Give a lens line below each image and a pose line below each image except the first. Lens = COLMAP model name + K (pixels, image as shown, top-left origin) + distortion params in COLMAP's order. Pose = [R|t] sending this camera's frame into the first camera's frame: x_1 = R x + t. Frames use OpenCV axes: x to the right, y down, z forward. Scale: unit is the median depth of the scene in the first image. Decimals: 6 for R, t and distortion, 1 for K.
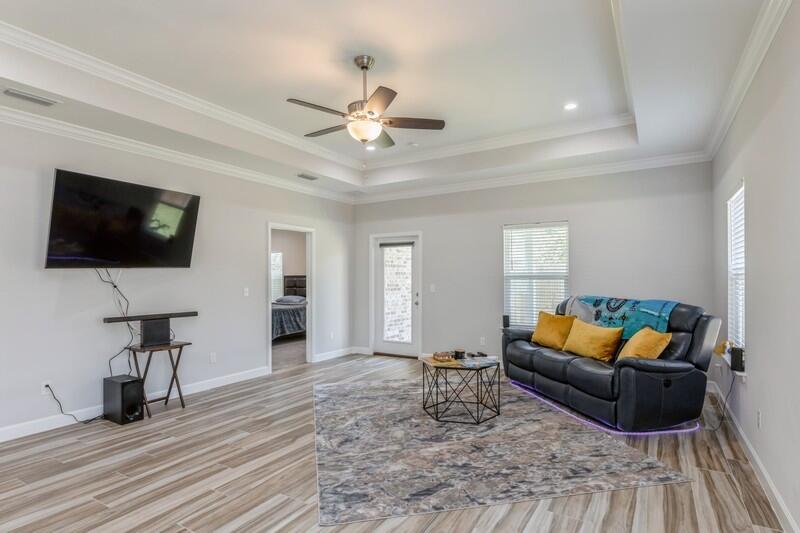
lens RADIAL K [[424.4, 0, 401.4], [0, 424.4, 273.0], [0, 0, 1]] dist [0.001035, 0.001992]
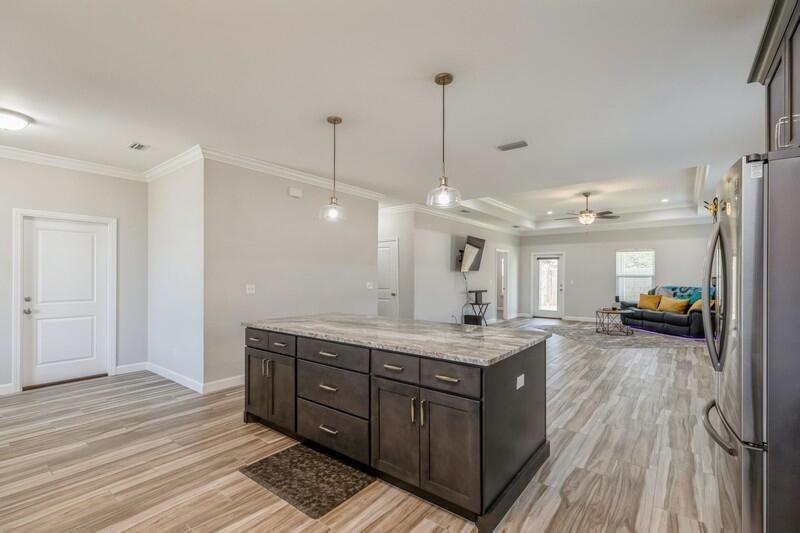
lens RADIAL K [[364.3, 0, 400.7], [0, 364.3, 274.7], [0, 0, 1]] dist [0.009727, -0.001743]
pose [[0.993127, 0.008719, -0.116714, -0.771203], [-0.007795, 0.999935, 0.008371, -0.006853], [0.116779, -0.007403, 0.993130, -1.104345]]
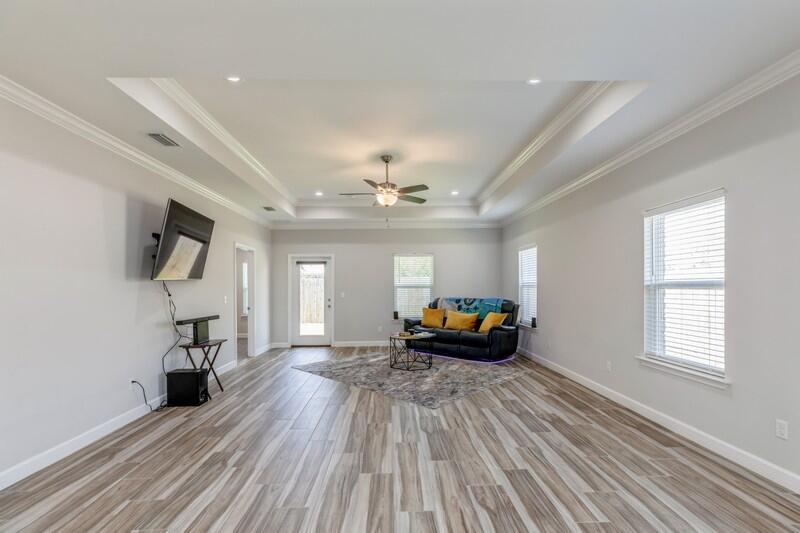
lens RADIAL K [[364.3, 0, 400.5], [0, 364.3, 289.0], [0, 0, 1]] dist [0.009727, -0.001743]
pose [[0.839628, -0.004423, 0.543144, -0.660945], [-0.002818, 0.999918, 0.012498, -0.000149], [-0.543155, -0.012024, 0.839546, -0.192706]]
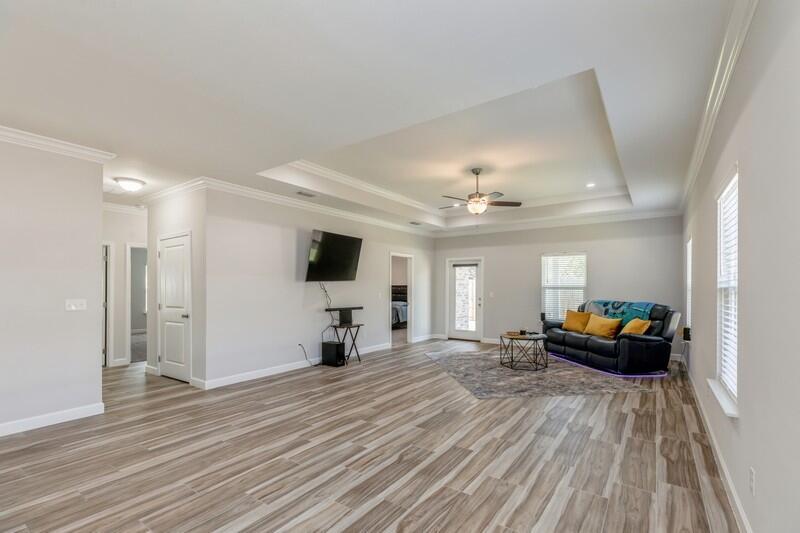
lens RADIAL K [[364.3, 0, 401.3], [0, 364.3, 286.3], [0, 0, 1]] dist [0.009727, -0.001743]
pose [[0.997663, 0.006573, -0.068003, -0.245036], [-0.006034, 0.999949, 0.008120, -0.004611], [0.068053, -0.007690, 0.997652, -0.487034]]
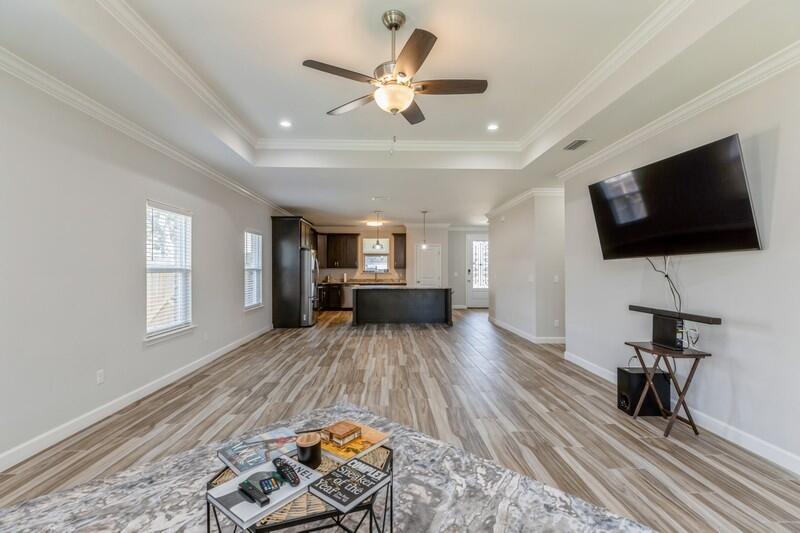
lens RADIAL K [[364.3, 0, 398.5], [0, 364.3, 266.9], [0, 0, 1]] dist [0.009727, -0.001743]
pose [[-0.839335, 0.004302, -0.543598, 0.250753], [0.013676, 0.999819, -0.013204, 0.013669], [0.543443, -0.018517, -0.839242, 1.303822]]
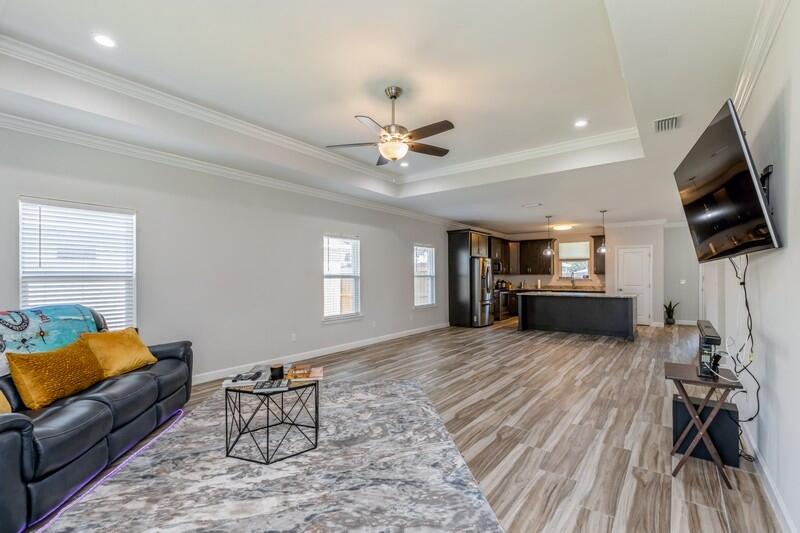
lens RADIAL K [[364.3, 0, 400.4], [0, 364.3, 274.4], [0, 0, 1]] dist [0.009727, -0.001743]
pose [[-0.994284, 0.011580, 0.106136, -0.167473], [0.009751, 0.999795, -0.017738, 0.020566], [-0.106319, -0.016601, -0.994193, 1.604093]]
